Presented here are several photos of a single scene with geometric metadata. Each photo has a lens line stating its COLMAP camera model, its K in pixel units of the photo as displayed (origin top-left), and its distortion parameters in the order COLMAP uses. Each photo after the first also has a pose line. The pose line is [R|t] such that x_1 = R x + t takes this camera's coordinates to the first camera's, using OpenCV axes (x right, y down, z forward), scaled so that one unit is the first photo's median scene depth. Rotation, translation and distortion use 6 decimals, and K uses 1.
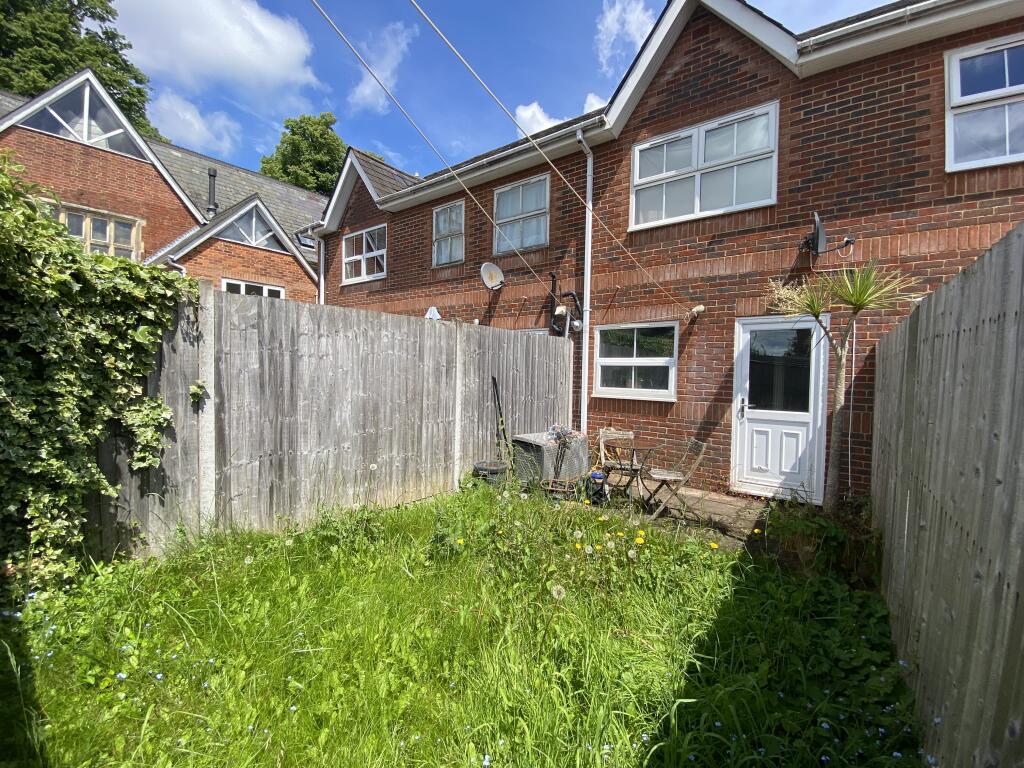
lens RADIAL K [[434.0, 0, 508.9], [0, 434.0, 386.1], [0, 0, 1]] dist [0.061820, -0.045354]
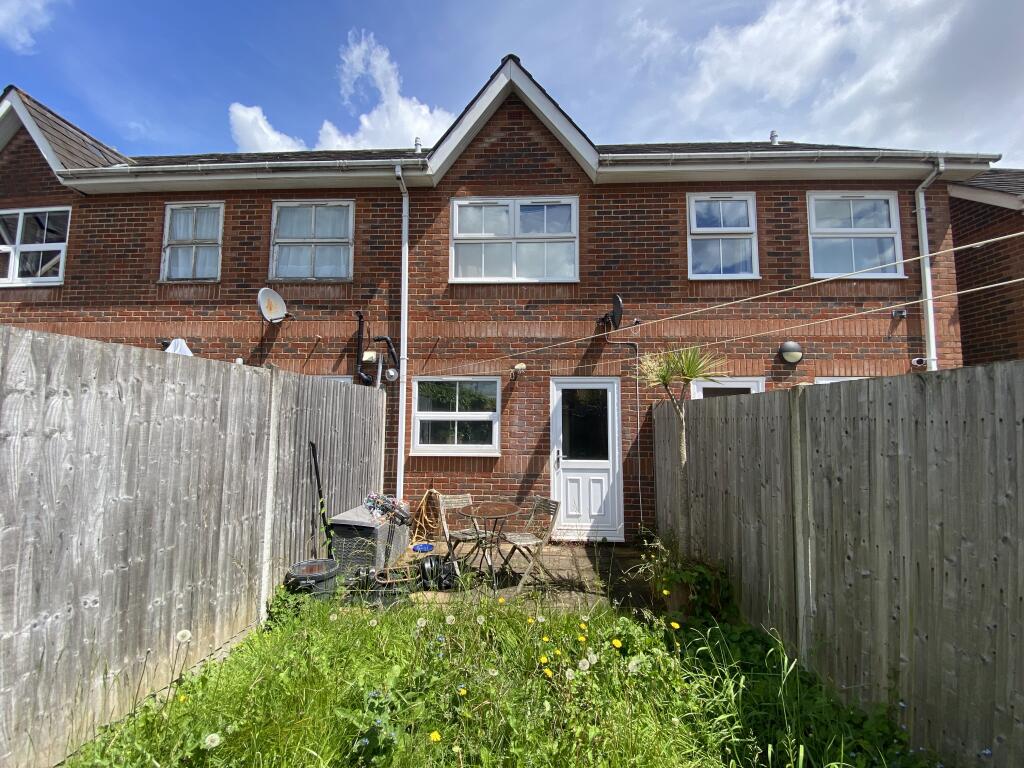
lens RADIAL K [[434.0, 0, 508.9], [0, 434.0, 386.1], [0, 0, 1]] dist [0.061820, -0.045354]
pose [[0.819081, 0.024751, 0.573144, -0.180521], [0.029423, 0.995942, -0.085057, -0.040573], [-0.572923, 0.086532, 0.815029, 0.171213]]
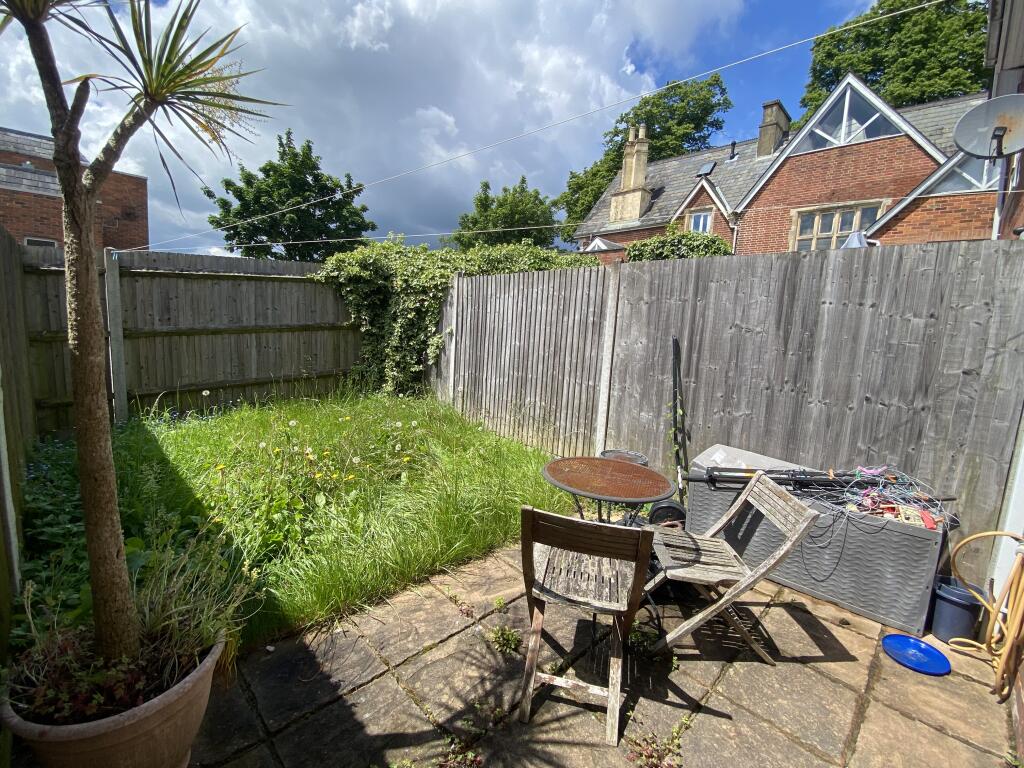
lens RADIAL K [[434.0, 0, 508.9], [0, 434.0, 386.1], [0, 0, 1]] dist [0.061820, -0.045354]
pose [[-0.131622, 0.097781, -0.986466, 0.608984], [-0.098593, 0.988898, 0.111177, 0.004352], [0.986385, 0.111892, -0.120520, 0.785732]]
